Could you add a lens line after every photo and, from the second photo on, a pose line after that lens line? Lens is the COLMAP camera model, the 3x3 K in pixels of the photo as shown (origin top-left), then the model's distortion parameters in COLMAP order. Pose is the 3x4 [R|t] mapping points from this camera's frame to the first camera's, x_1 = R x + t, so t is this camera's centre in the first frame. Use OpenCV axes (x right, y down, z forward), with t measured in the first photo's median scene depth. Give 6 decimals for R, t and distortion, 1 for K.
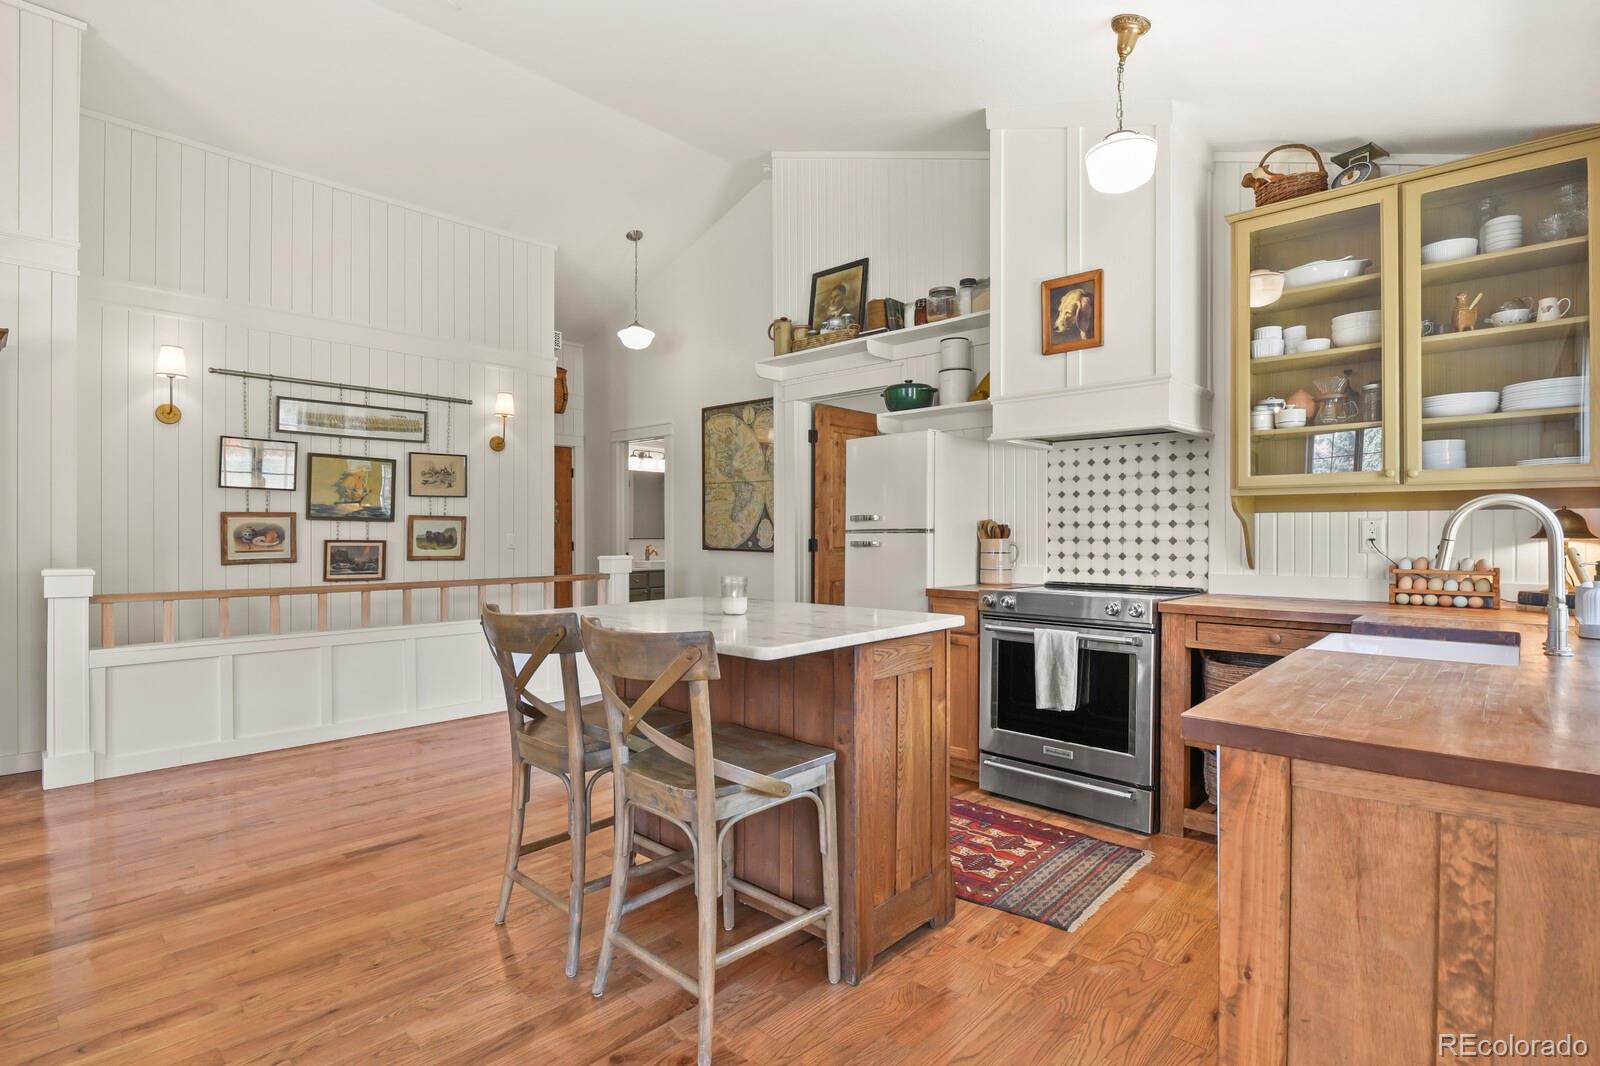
lens RADIAL K [[777.4, 0, 808.1], [0, 777.4, 533.8], [0, 0, 1]] dist [-0.002830, -0.008554]
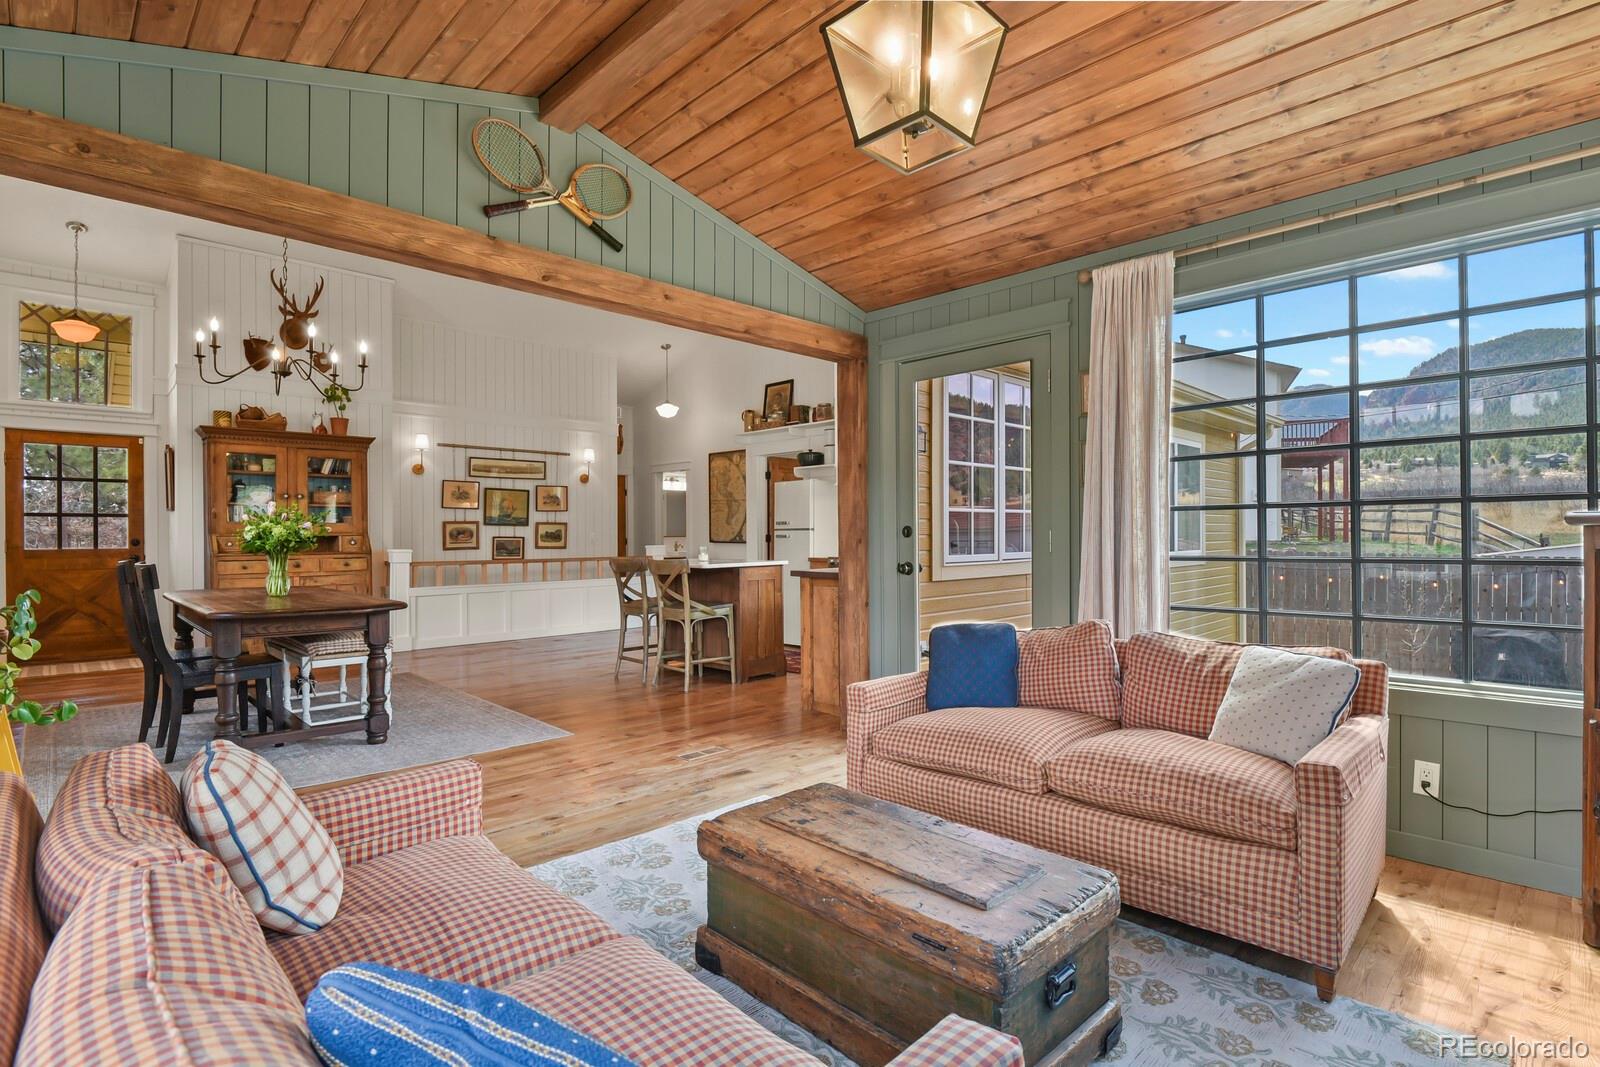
lens RADIAL K [[777.4, 0, 808.1], [0, 777.4, 534.3], [0, 0, 1]] dist [-0.002830, -0.008554]
pose [[0.999065, -0.005283, -0.042920, 0.181346], [0.005254, 0.999986, -0.000772, 0.008207], [0.042924, 0.000546, 0.999078, -0.782951]]
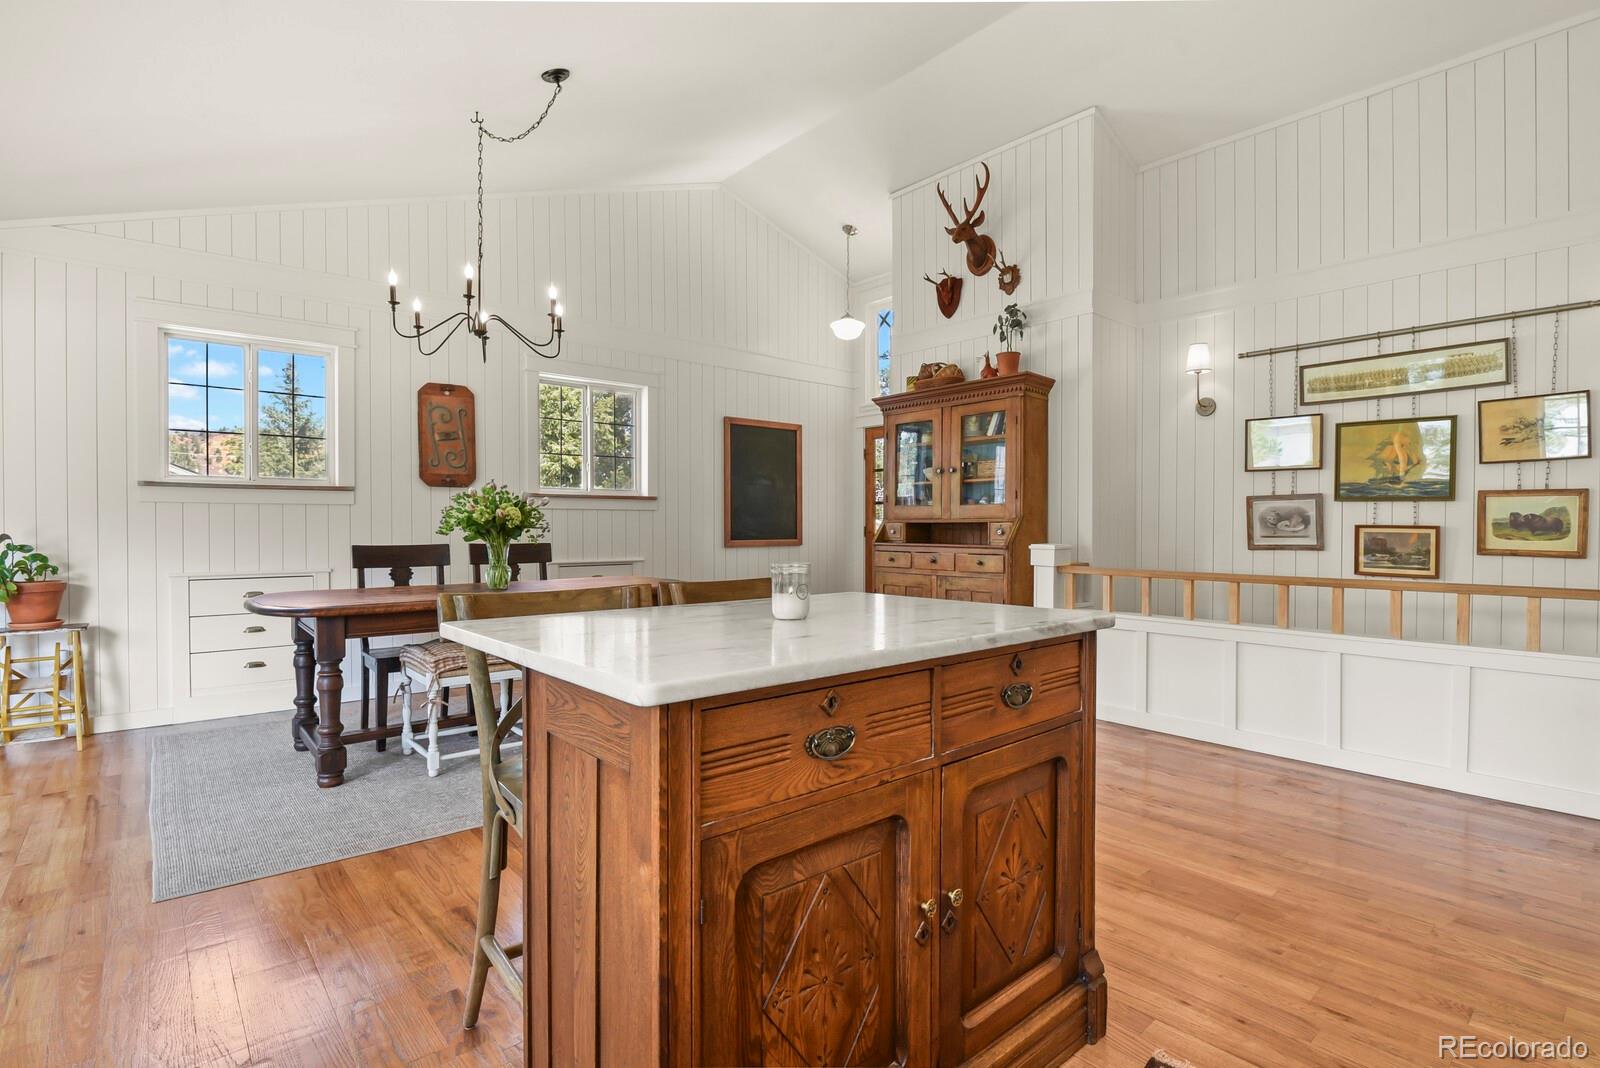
lens RADIAL K [[777.4, 0, 808.1], [0, 777.4, 534.8], [0, 0, 1]] dist [-0.002830, -0.008554]
pose [[-0.105596, 0.011789, -0.994339, 0.285512], [-0.001898, 0.999926, 0.012057, 0.010253], [0.994407, 0.003160, -0.105566, 0.528040]]
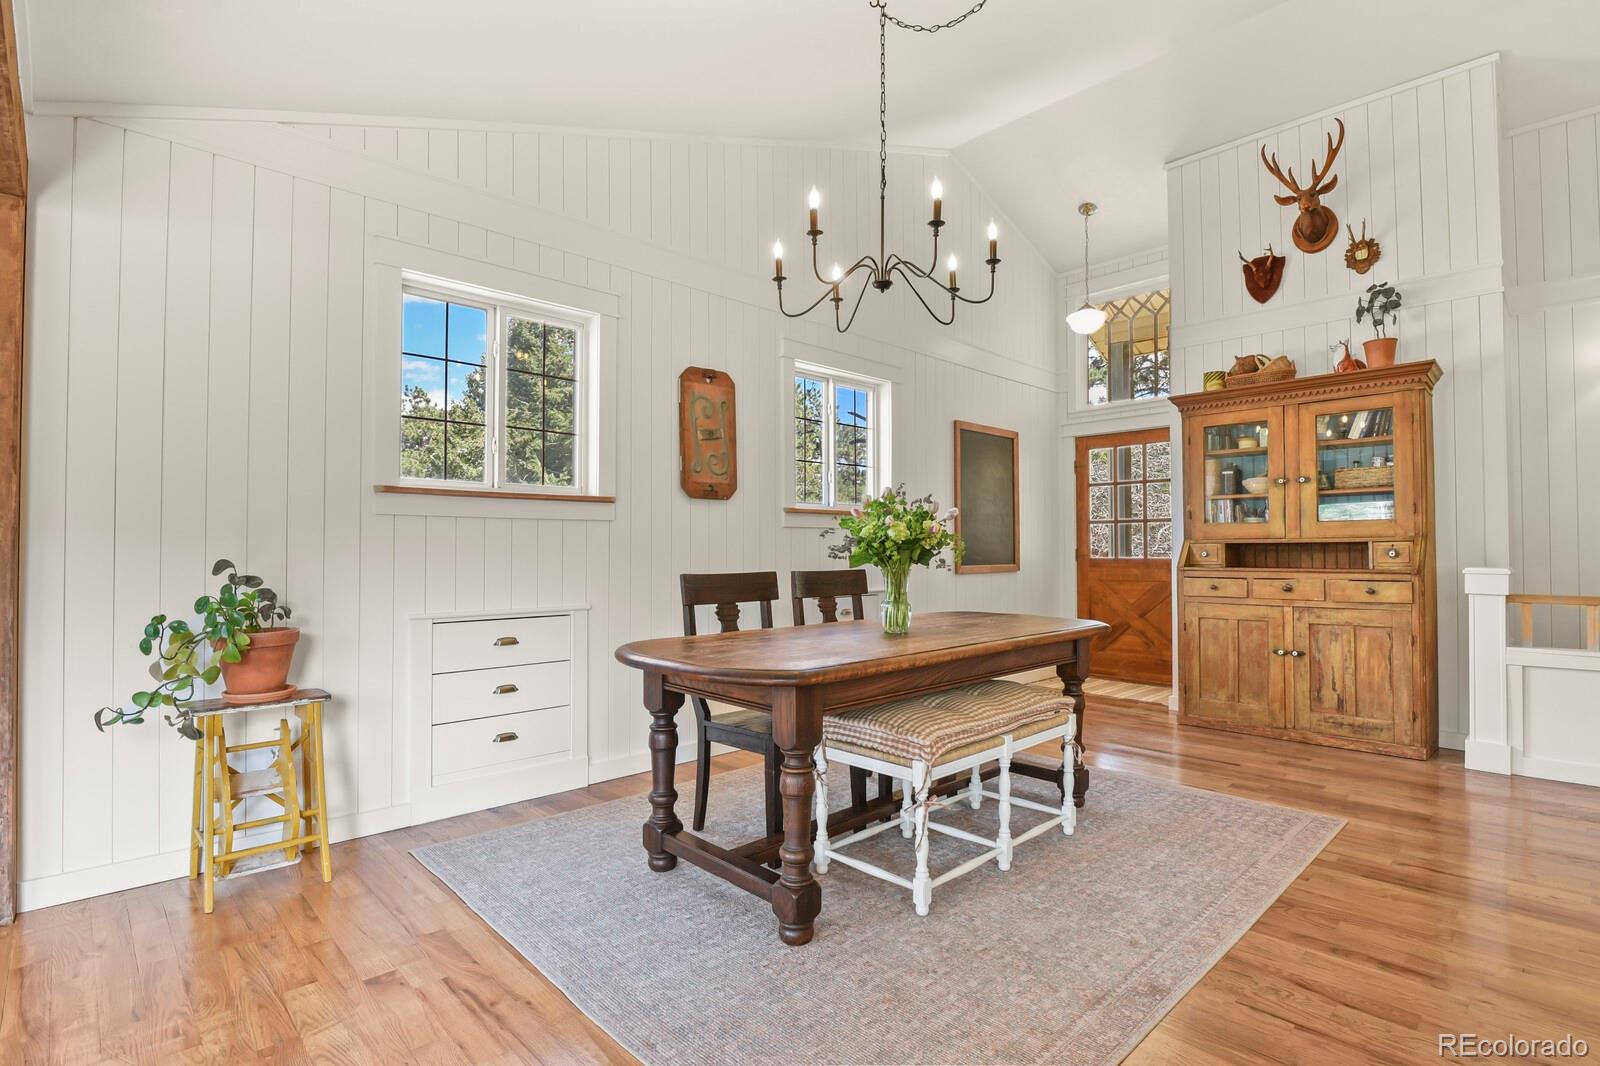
lens RADIAL K [[777.4, 0, 808.1], [0, 777.4, 533.8], [0, 0, 1]] dist [-0.002830, -0.008554]
pose [[-0.049849, -0.021936, -0.998516, 0.112777], [0.001456, 0.999756, -0.022036, 0.014573], [0.998756, -0.002552, -0.049805, 0.079549]]
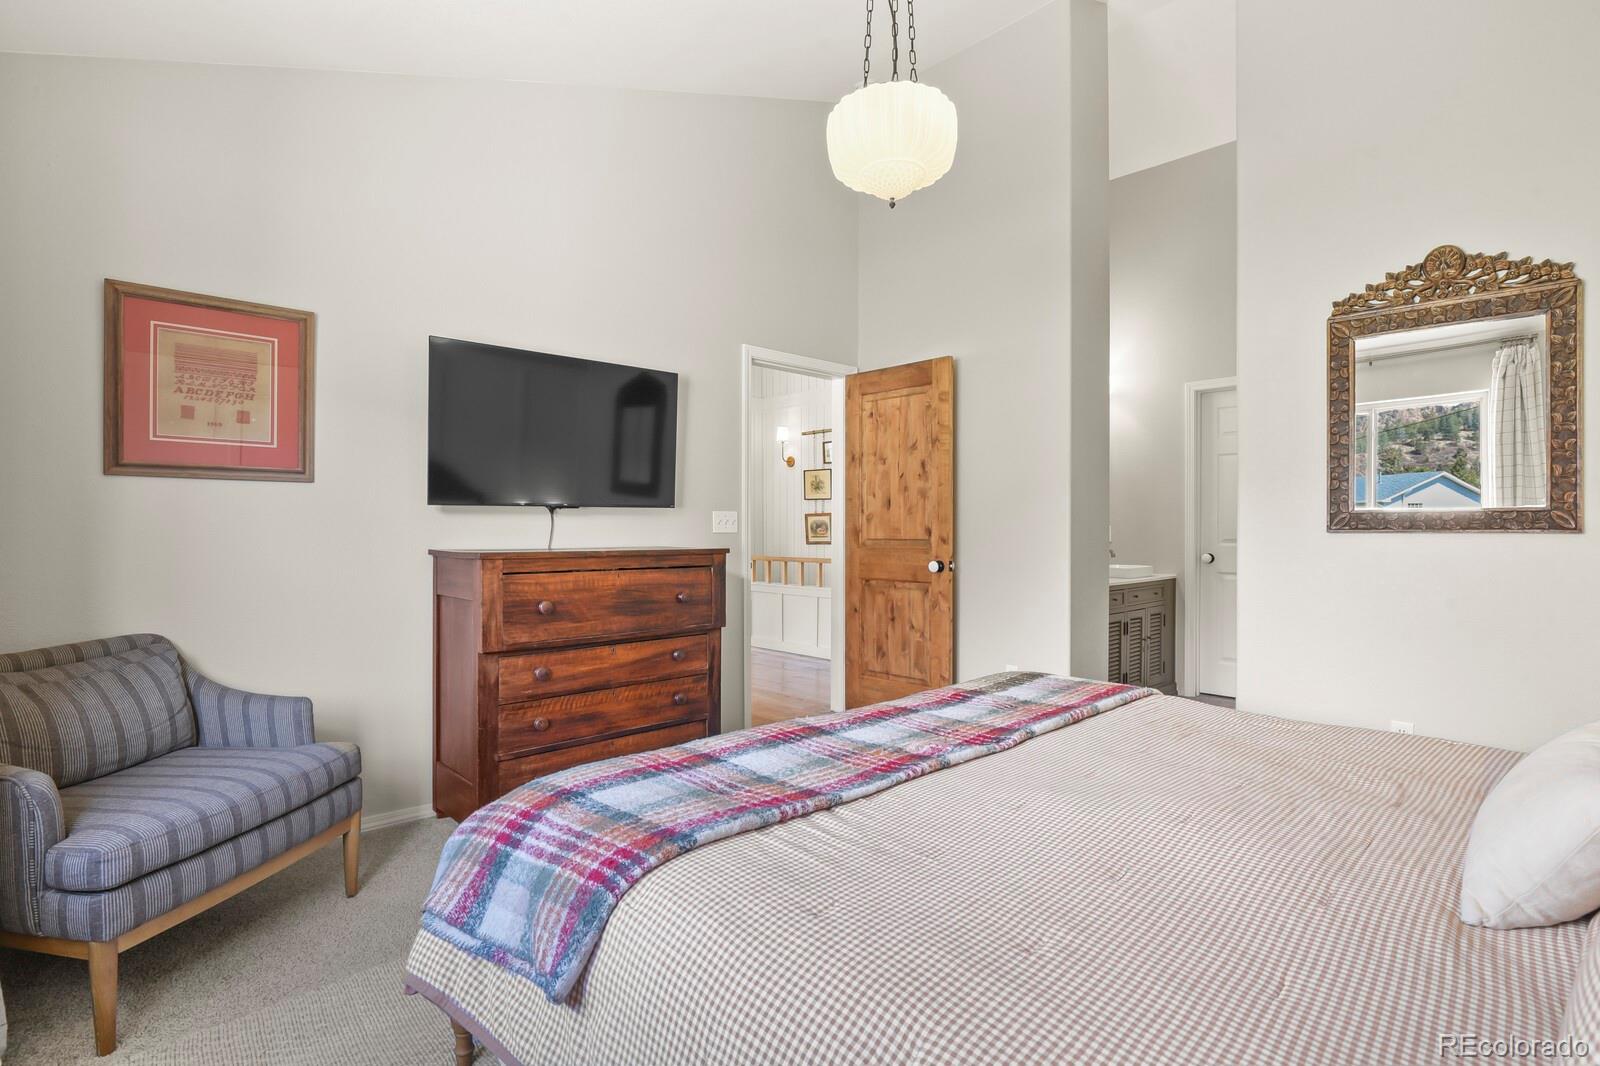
lens RADIAL K [[777.4, 0, 808.1], [0, 777.4, 533.8], [0, 0, 1]] dist [-0.002830, -0.008554]
pose [[-0.060093, 0.003832, -0.998185, 0.963671], [0.000115, 0.999993, 0.003832, 0.009595], [0.998193, 0.000116, -0.060093, 1.079455]]
